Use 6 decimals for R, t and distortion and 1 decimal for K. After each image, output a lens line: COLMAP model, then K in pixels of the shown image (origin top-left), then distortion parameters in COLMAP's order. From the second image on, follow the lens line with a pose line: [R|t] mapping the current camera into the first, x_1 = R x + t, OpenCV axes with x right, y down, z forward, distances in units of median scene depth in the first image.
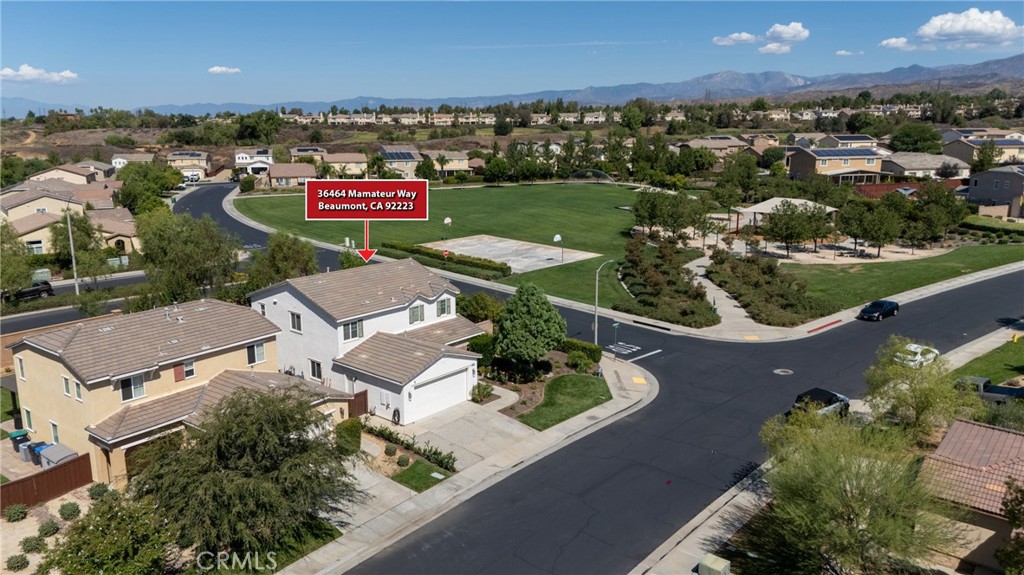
lens RADIAL K [[749.2, 0, 516.9], [0, 749.2, 287.9], [0, 0, 1]] dist [0.071603, -0.066039]
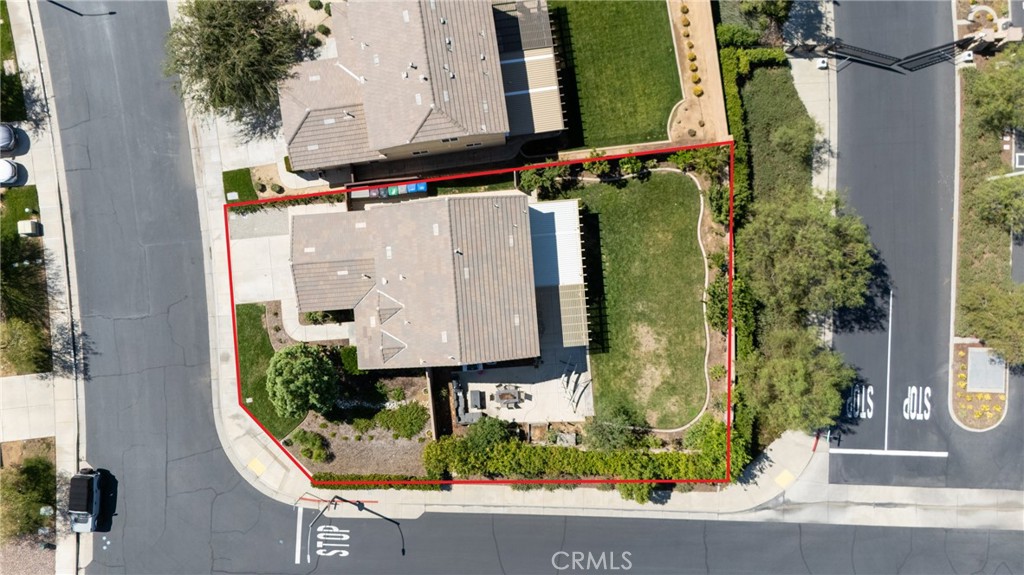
lens RADIAL K [[760.0, 0, 526.8], [0, 760.0, 288.0], [0, 0, 1]] dist [0.033468, -0.011638]
pose [[-0.715709, 0.698387, 0.004101, -0.317213], [-0.163582, -0.173342, 0.971181, -1.045804], [0.678971, 0.694412, 0.238306, 0.948122]]
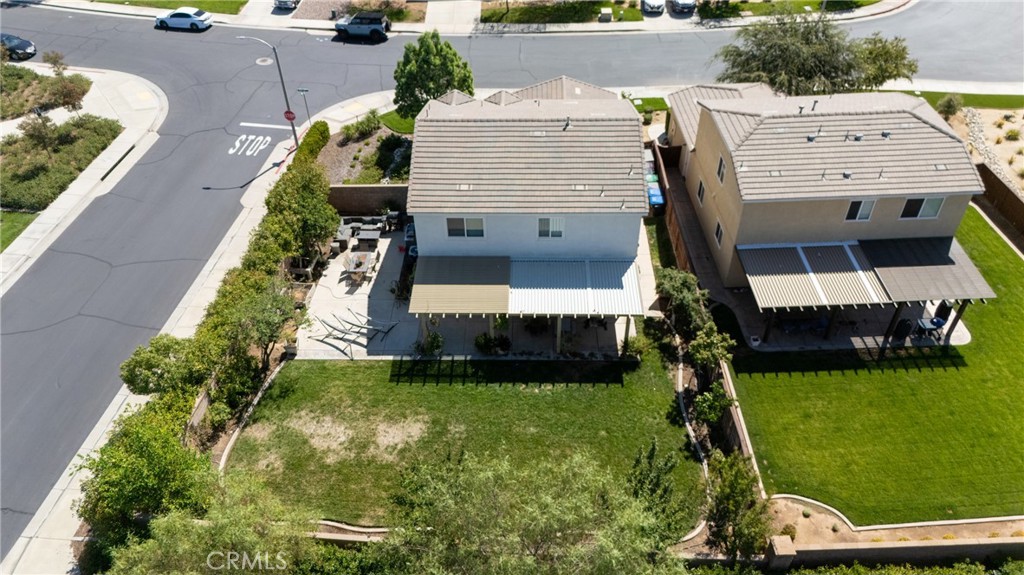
lens RADIAL K [[778.7, 0, 502.1], [0, 778.7, 286.5], [0, 0, 1]] dist [0.019900, 0.002903]
pose [[-0.615031, -0.504836, 0.605704, -0.797052], [0.194729, 0.647130, 0.737091, -0.506184], [-0.764079, 0.571282, -0.299699, 1.476255]]
